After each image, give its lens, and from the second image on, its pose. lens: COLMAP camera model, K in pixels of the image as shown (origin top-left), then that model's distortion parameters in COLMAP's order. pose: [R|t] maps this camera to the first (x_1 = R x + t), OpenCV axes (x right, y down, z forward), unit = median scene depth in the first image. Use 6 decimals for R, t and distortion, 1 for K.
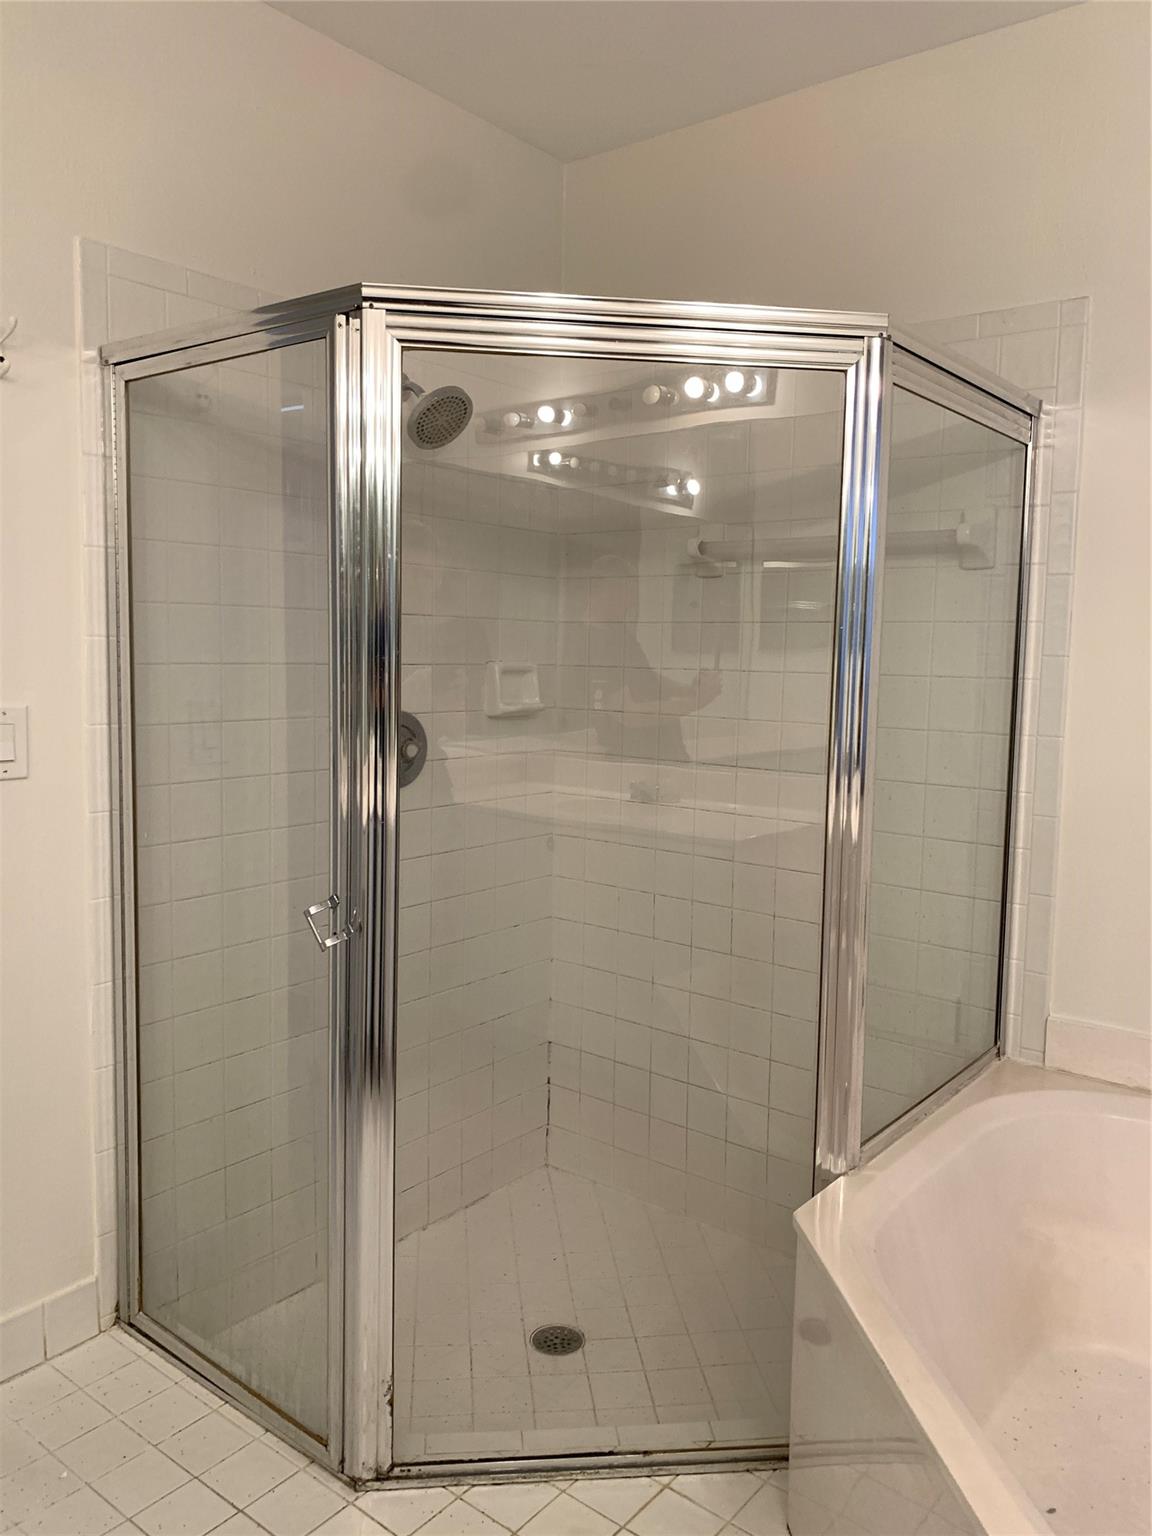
lens RADIAL K [[1159.9, 0, 577.0], [0, 1159.9, 749.9], [0, 0, 1]] dist [0.126590, -0.236045]
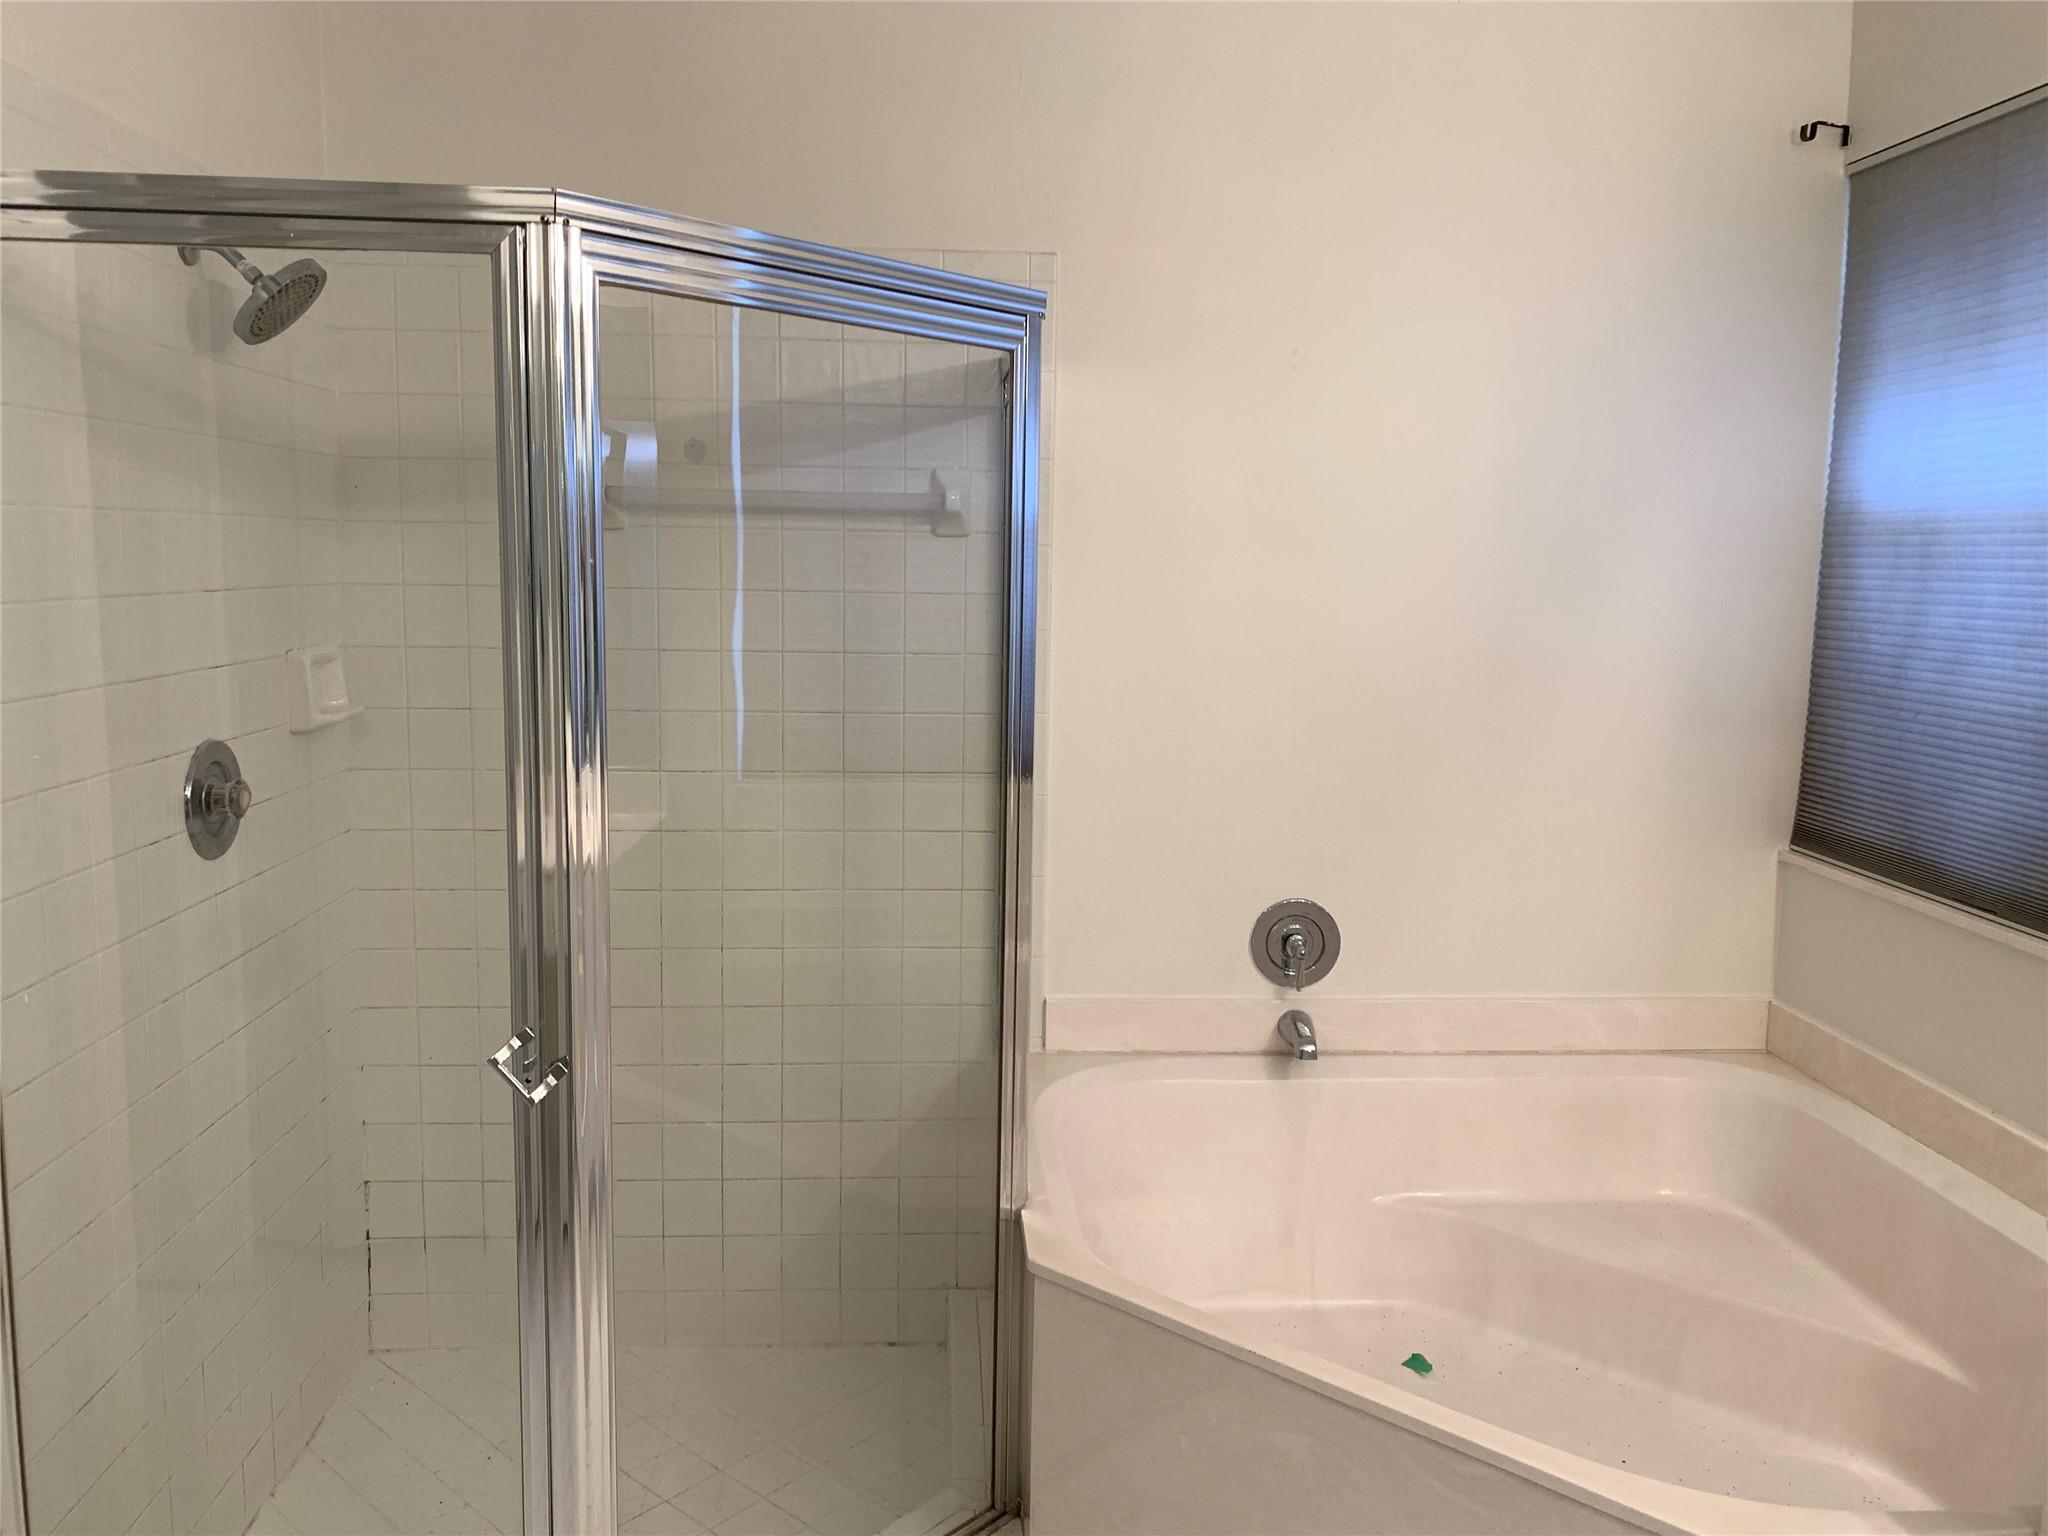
lens RADIAL K [[1546.6, 0, 1024.0], [0, 1546.6, 768.0], [0, 0, 1]] dist [0.126590, -0.236045]
pose [[0.752914, -0.097036, 0.650926, -0.449605], [0.056247, 0.994939, 0.083259, -0.076268], [-0.655711, -0.026074, 0.754562, 0.050387]]
